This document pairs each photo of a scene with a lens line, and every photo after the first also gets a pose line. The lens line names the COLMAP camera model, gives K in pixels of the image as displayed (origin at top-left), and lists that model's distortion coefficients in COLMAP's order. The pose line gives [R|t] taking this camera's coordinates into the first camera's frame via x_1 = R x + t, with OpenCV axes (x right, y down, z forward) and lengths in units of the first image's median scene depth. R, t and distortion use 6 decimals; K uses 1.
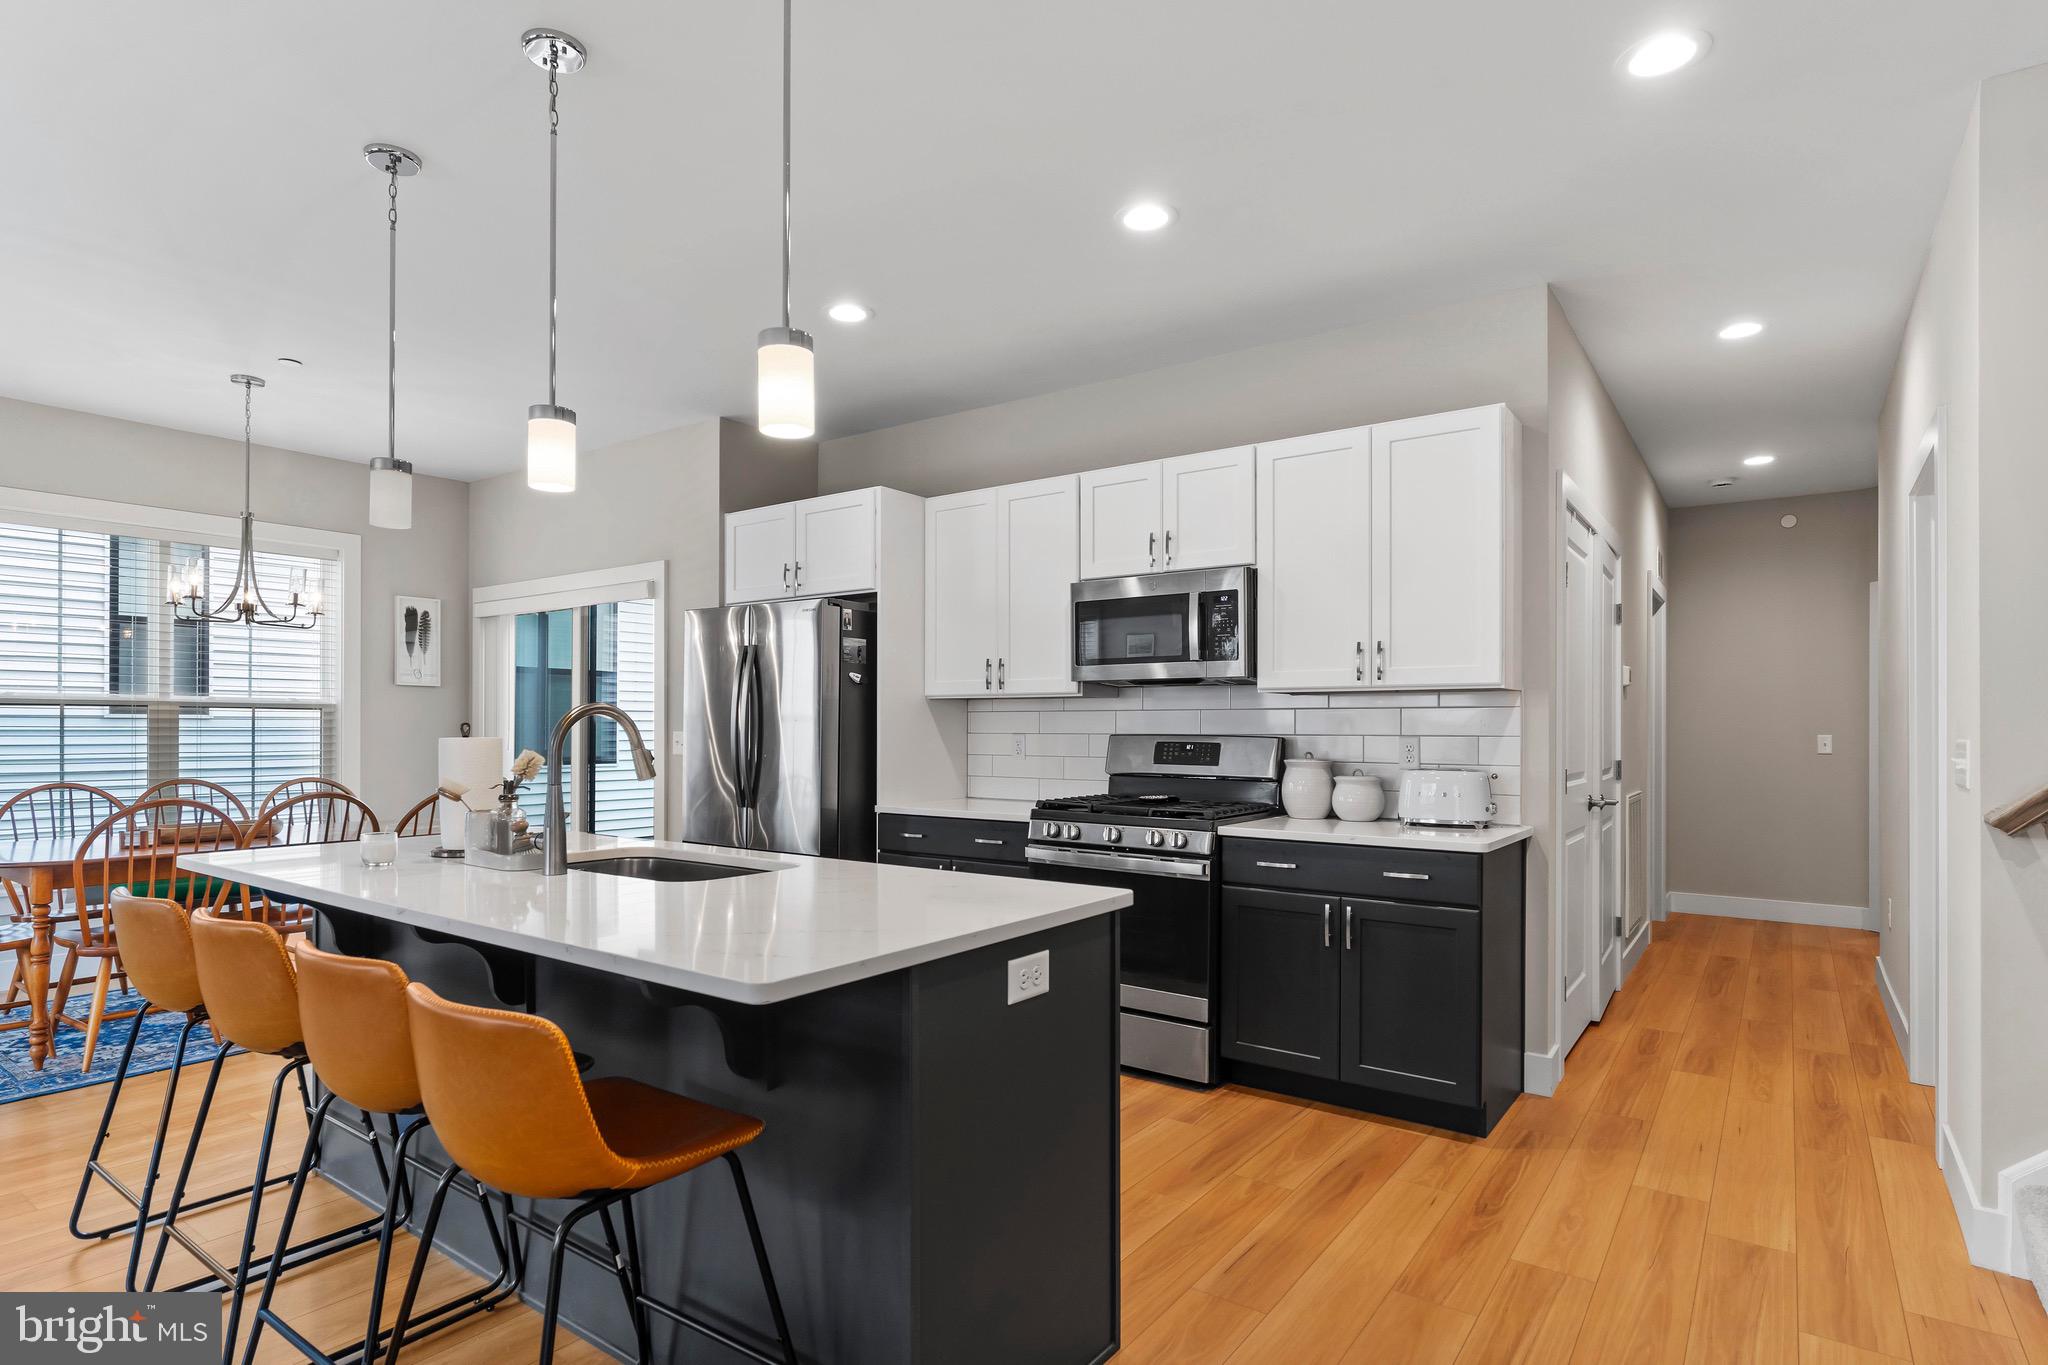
lens RADIAL K [[1056.8, 0, 1024.1], [0, 1056.8, 725.6], [0, 0, 1]] dist [-0.009037, 0.006126]
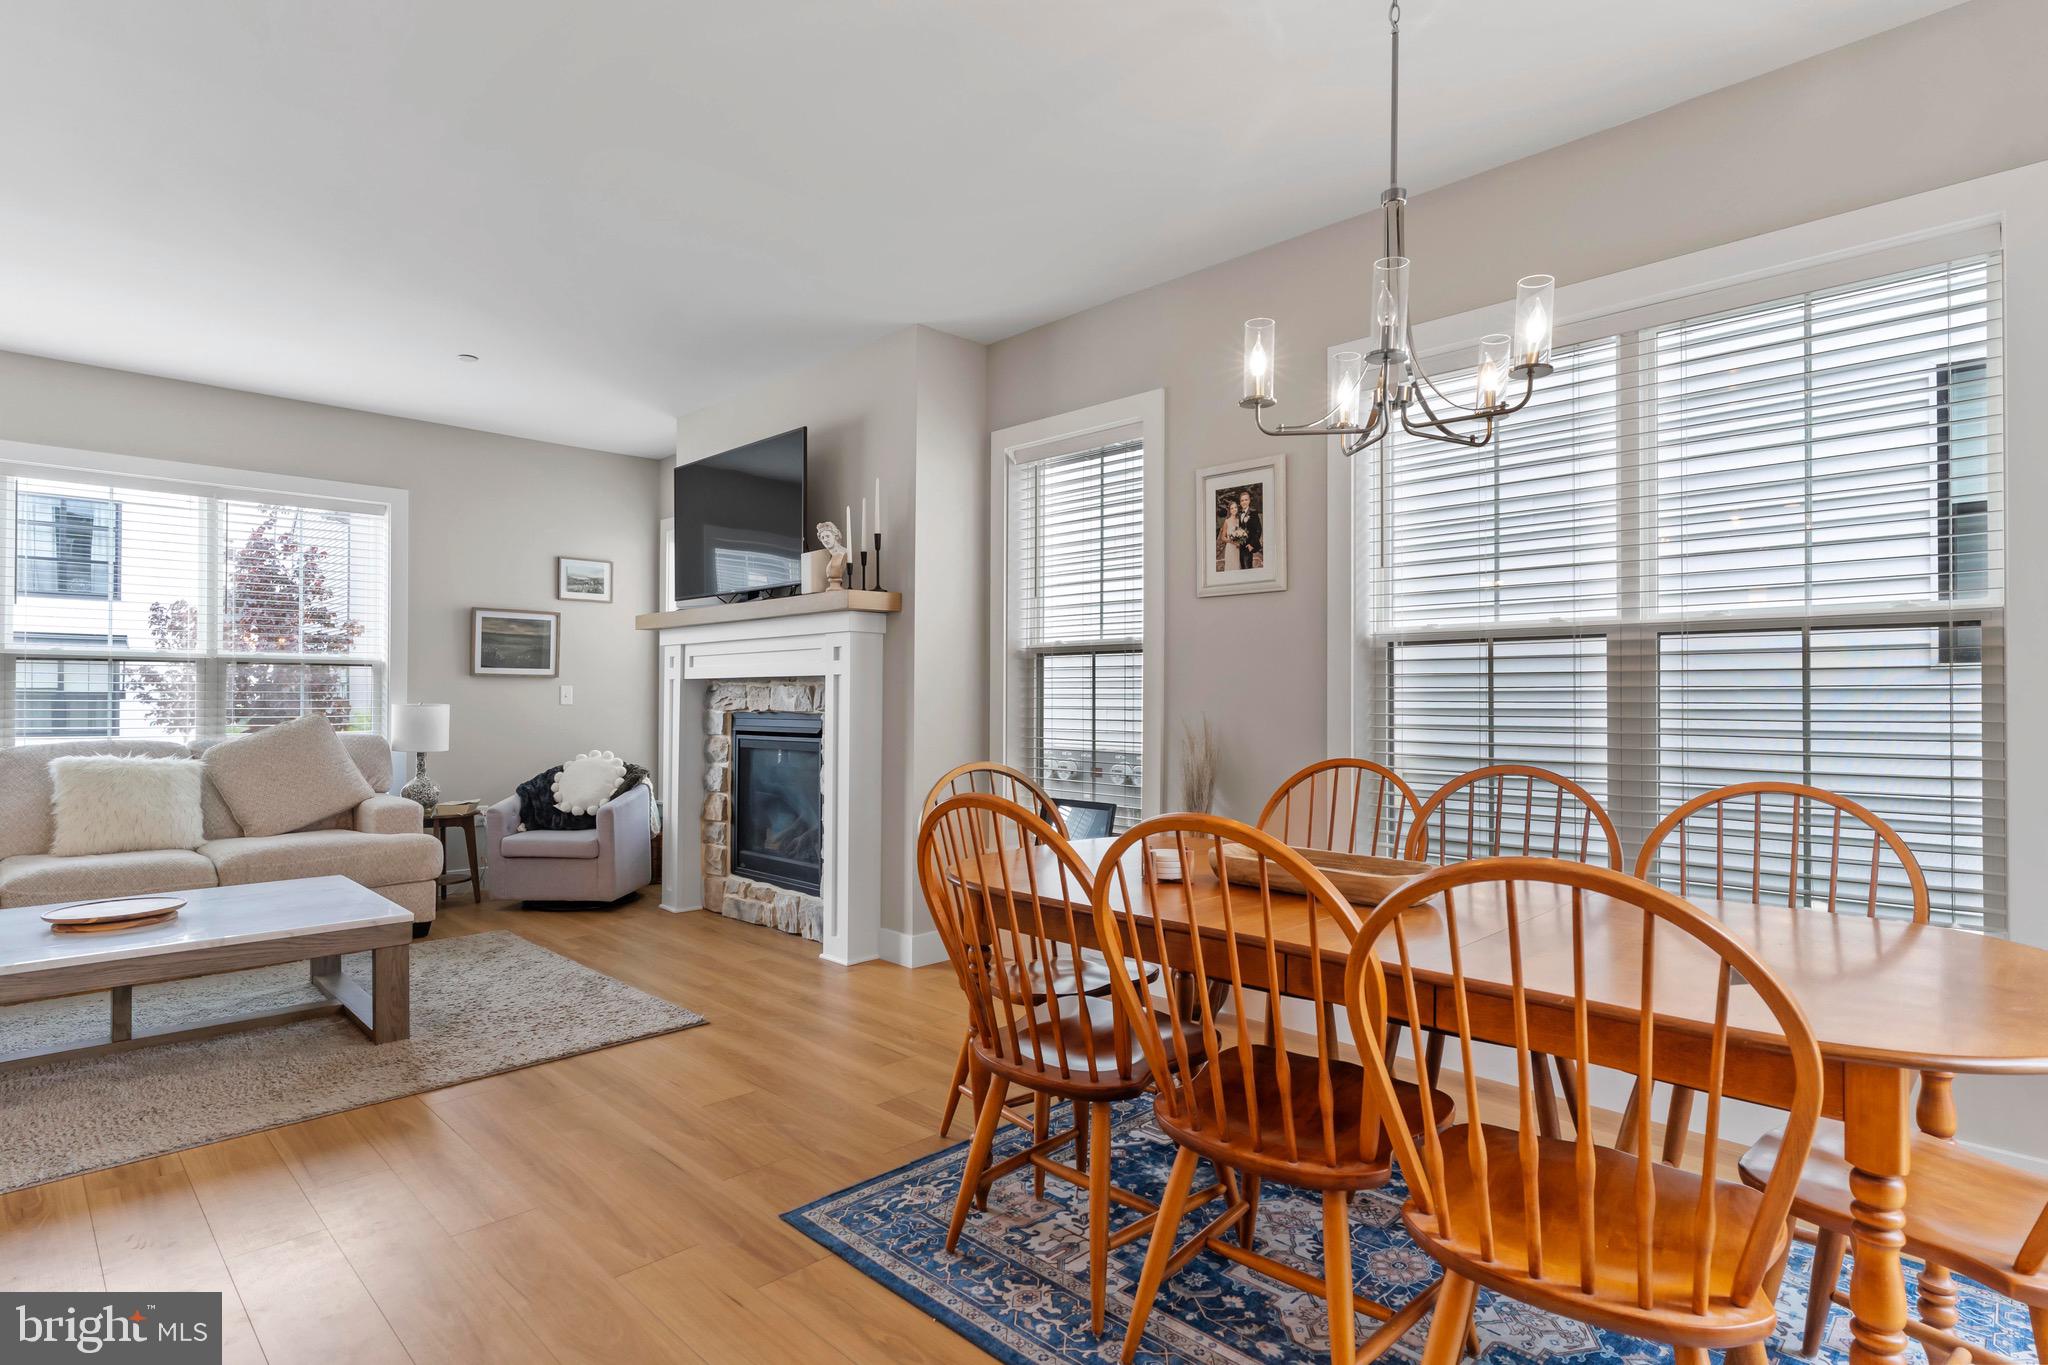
lens RADIAL K [[1056.8, 0, 1010.8], [0, 1056.8, 684.3], [0, 0, 1]] dist [-0.009037, 0.006126]
pose [[-0.165829, -0.016275, -0.986020, -0.278125], [0.000907, 0.999861, -0.016656, 0.021817], [0.986154, -0.003657, -0.165791, 0.995680]]
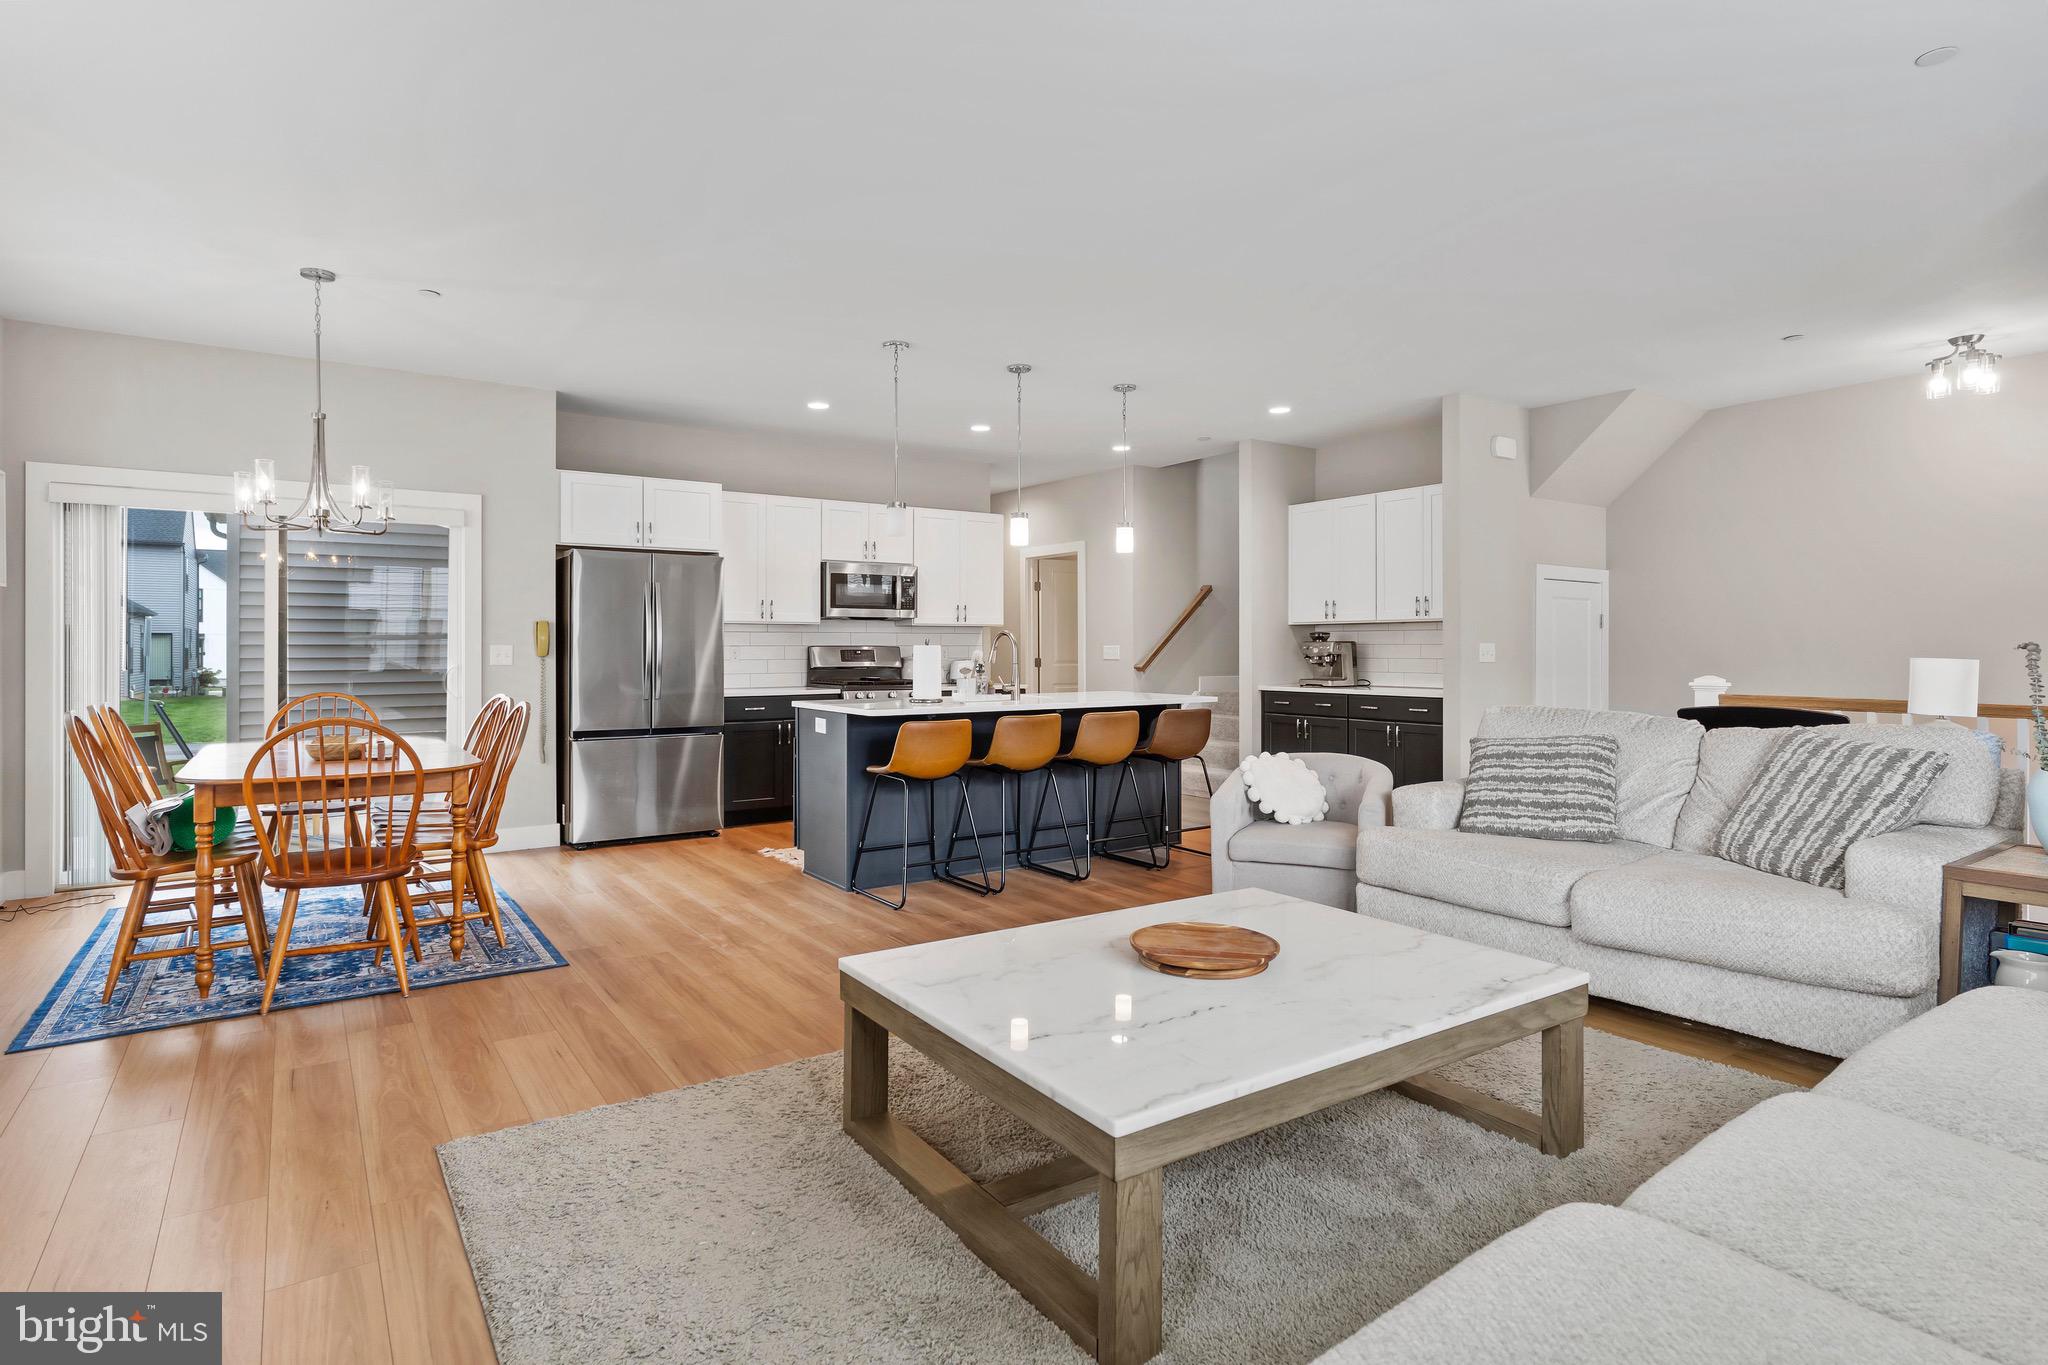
lens RADIAL K [[1056.8, 0, 1013.4], [0, 1056.8, 646.2], [0, 0, 1]] dist [-0.009037, 0.006126]
pose [[0.340541, -0.000909, 0.940229, -1.557487], [-0.000139, 0.999999, 0.001017, 0.007241], [-0.940230, -0.000477, 0.340541, 0.089201]]
